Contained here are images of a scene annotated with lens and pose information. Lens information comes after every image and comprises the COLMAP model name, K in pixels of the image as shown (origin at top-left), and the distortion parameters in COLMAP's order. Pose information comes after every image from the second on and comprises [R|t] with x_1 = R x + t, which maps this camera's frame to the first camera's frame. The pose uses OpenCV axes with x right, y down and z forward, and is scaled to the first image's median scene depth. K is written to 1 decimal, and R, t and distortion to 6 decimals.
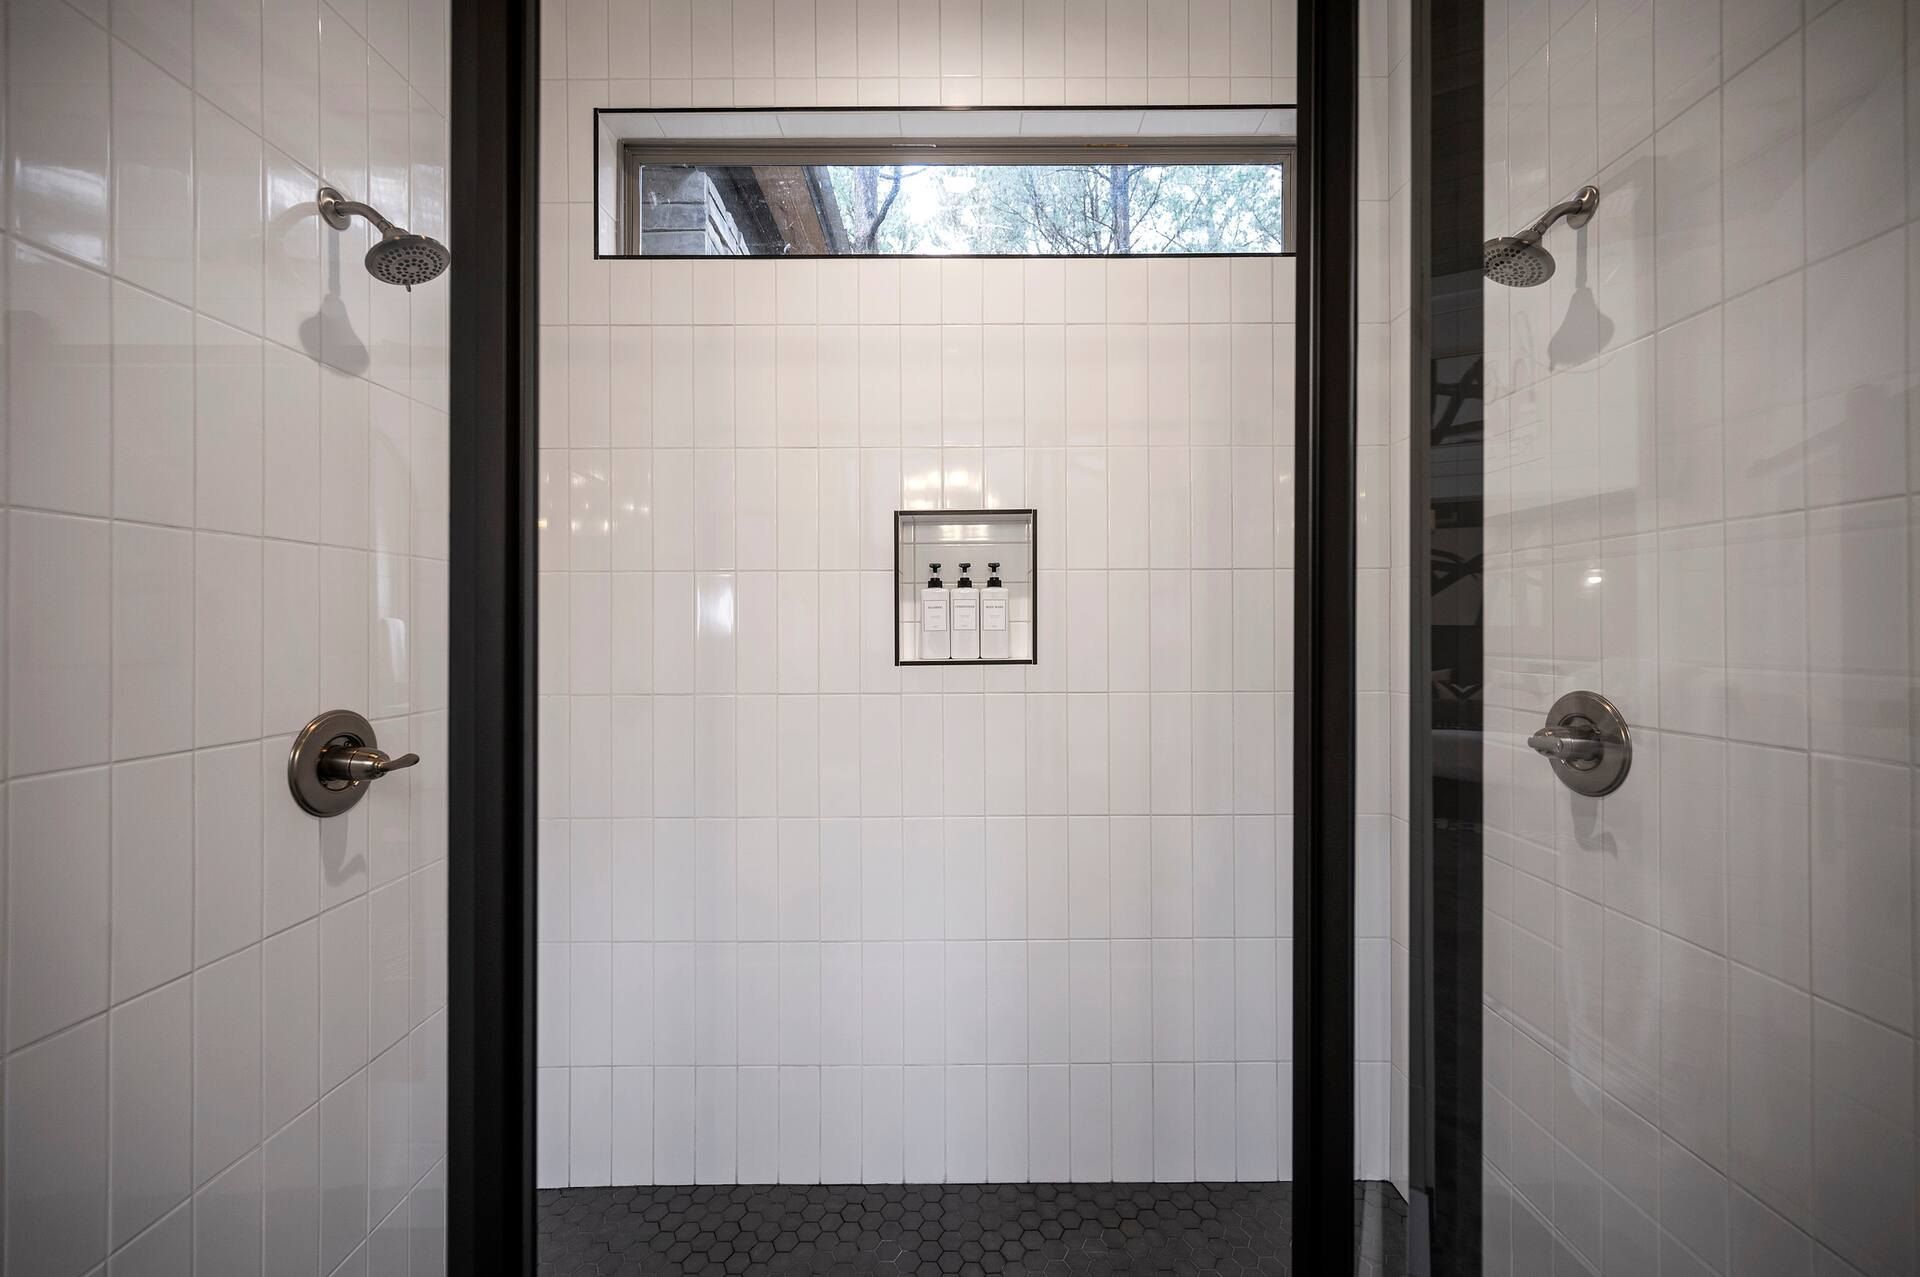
lens RADIAL K [[763.4, 0, 961.5], [0, 763.4, 632.3], [0, 0, 1]] dist [-0.003758, 0.000882]
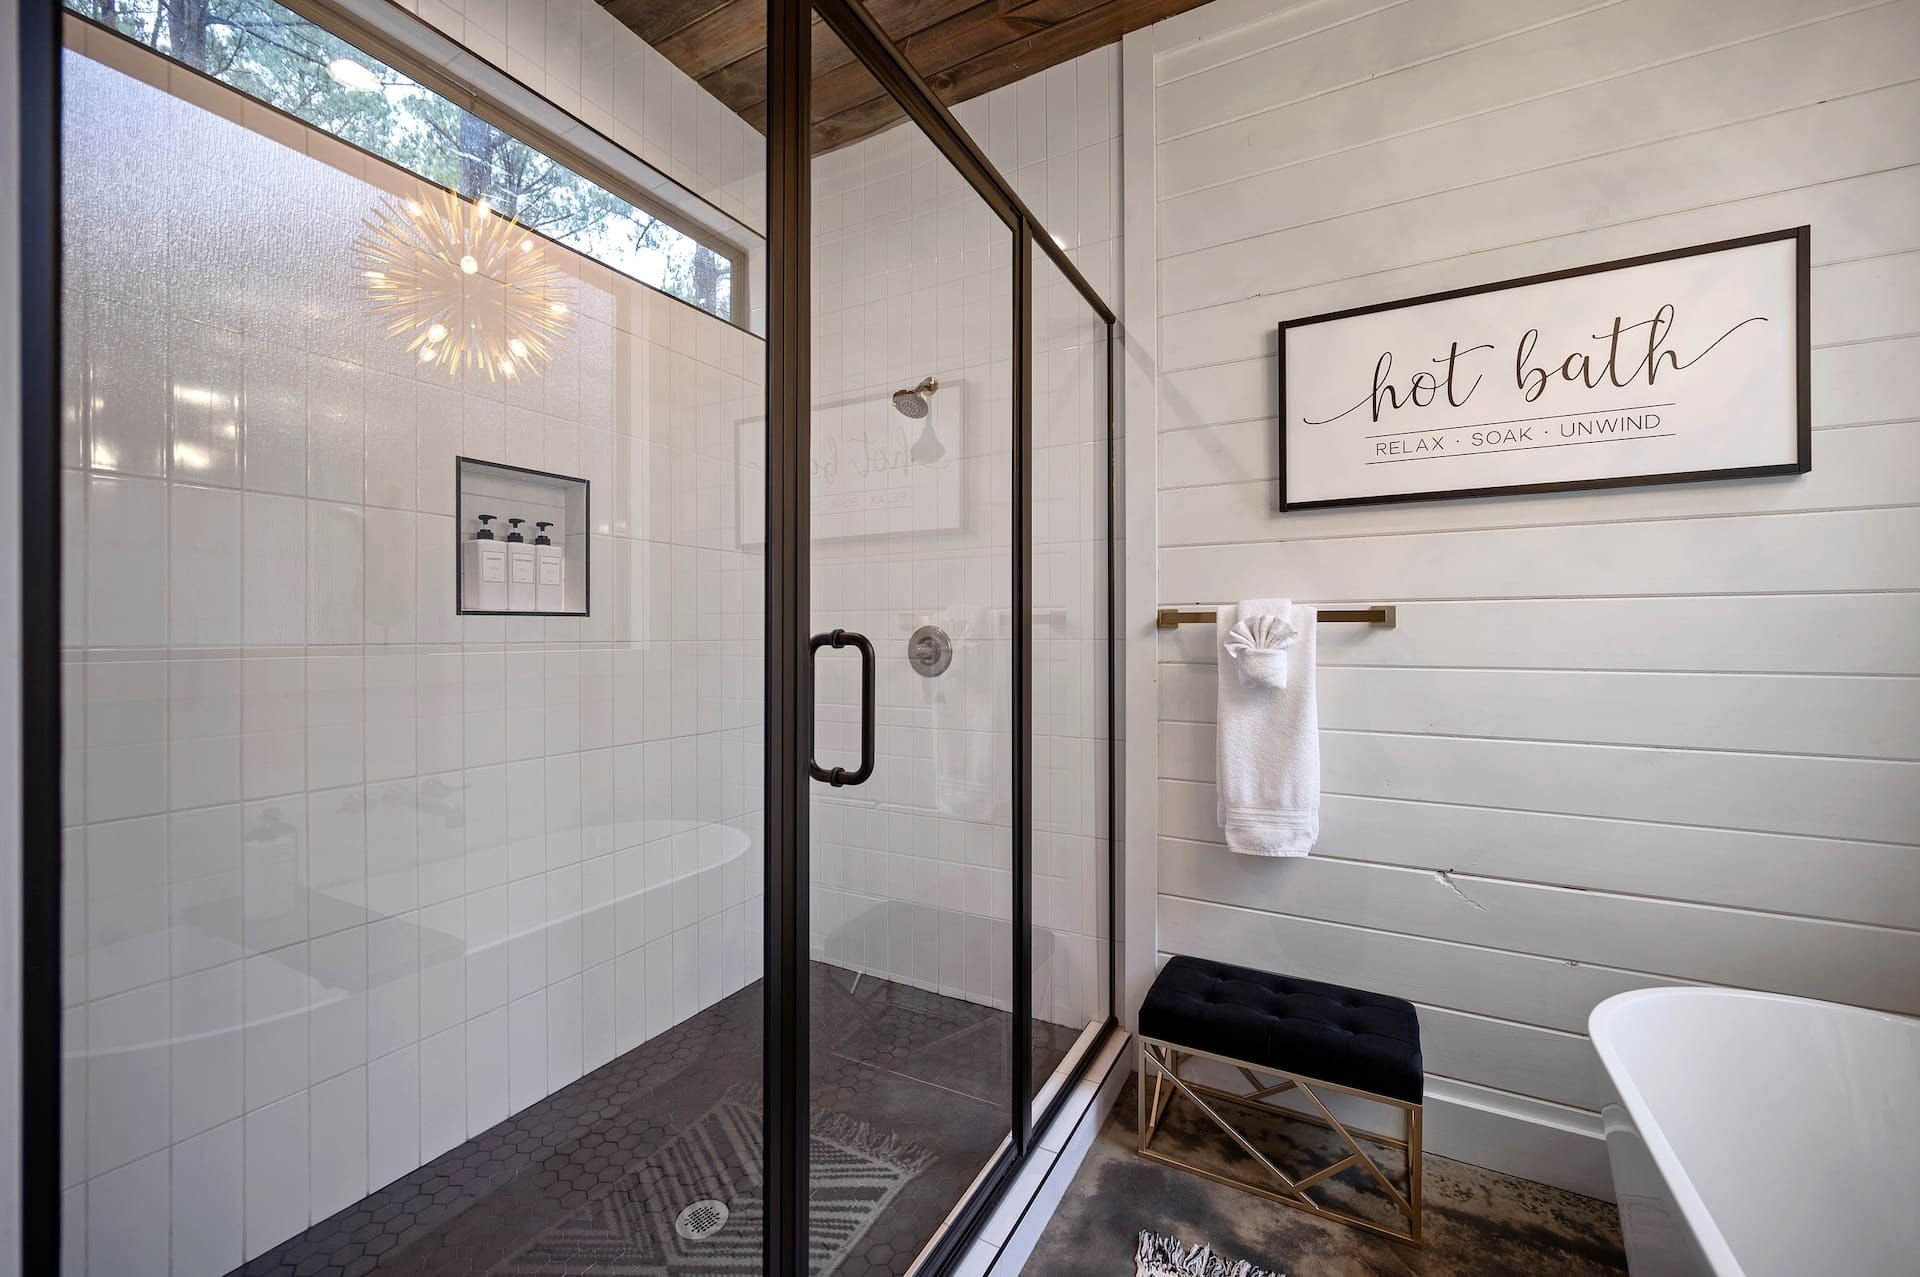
lens RADIAL K [[763.4, 0, 964.7], [0, 763.4, 635.0], [0, 0, 1]] dist [-0.003758, 0.000882]
pose [[0.484155, 0.002192, 0.874980, -0.623799], [0.001356, 0.999994, -0.003255, 0.073897], [-0.874981, 0.002763, 0.484149, -0.040579]]
